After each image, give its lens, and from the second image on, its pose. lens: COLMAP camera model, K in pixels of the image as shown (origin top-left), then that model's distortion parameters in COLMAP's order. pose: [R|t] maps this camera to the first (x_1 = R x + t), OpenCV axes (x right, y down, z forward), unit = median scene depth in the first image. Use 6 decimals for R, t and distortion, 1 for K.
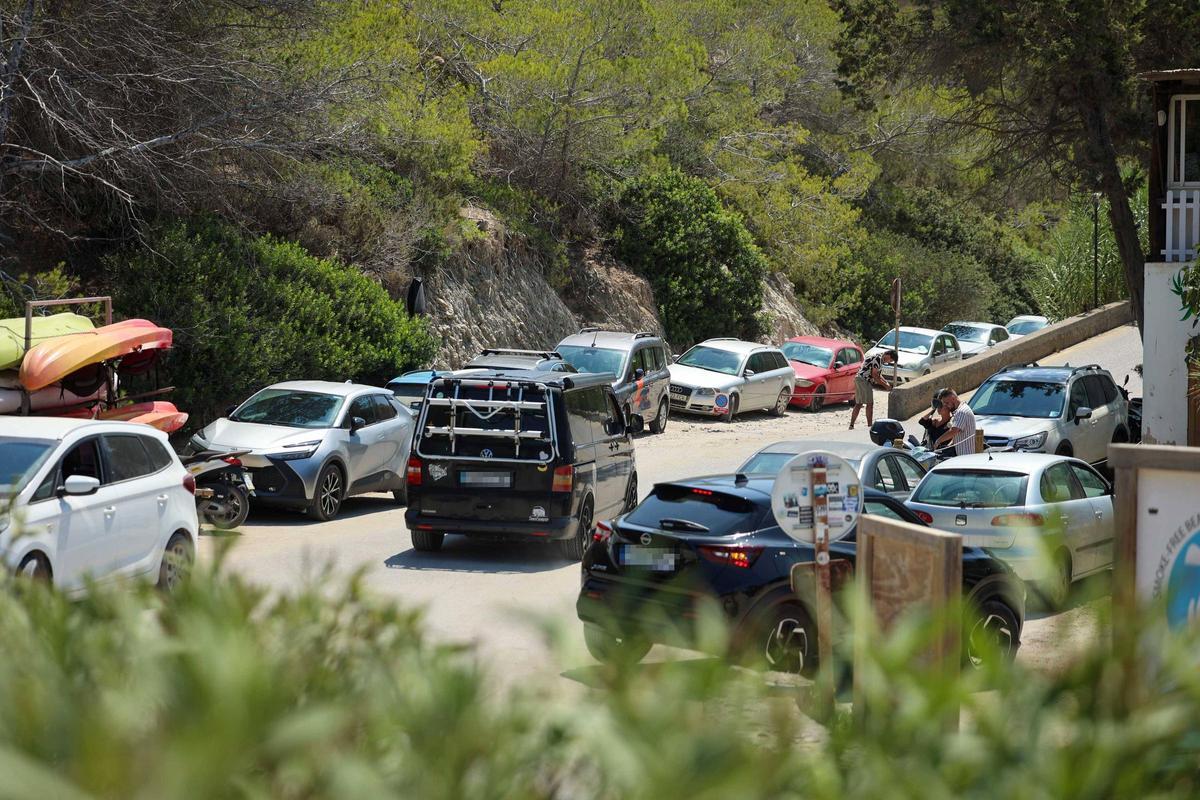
lens RADIAL K [[2427.4, 0, 600.0], [0, 2427.4, 400.0], [0, 0, 1]] dist [-0.002753, 0.064768]
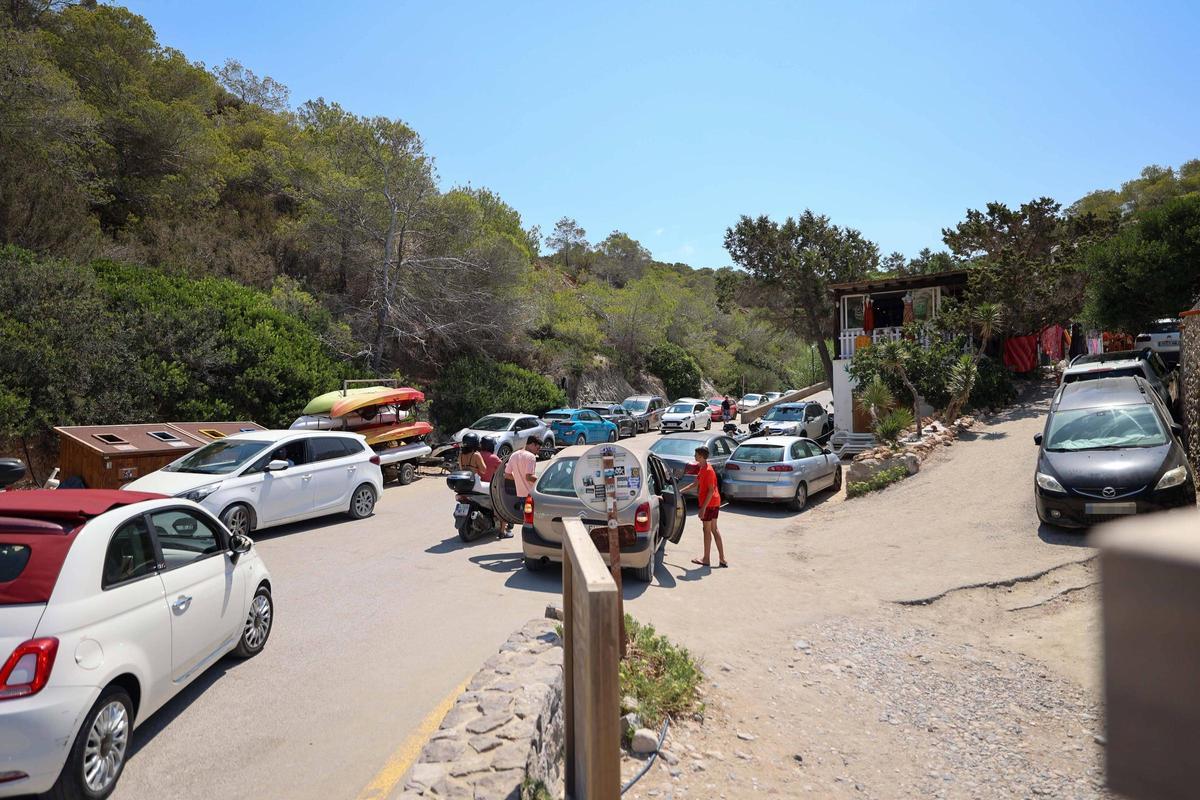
lens RADIAL K [[690.6, 0, 600.0], [0, 690.6, 400.0], [0, 0, 1]] dist [0.005528, 0.000310]
pose [[0.994809, -0.027017, -0.098106, 0.043093], [0.023971, 0.999198, -0.032087, 0.003295], [0.098894, 0.029568, 0.994659, 0.216783]]
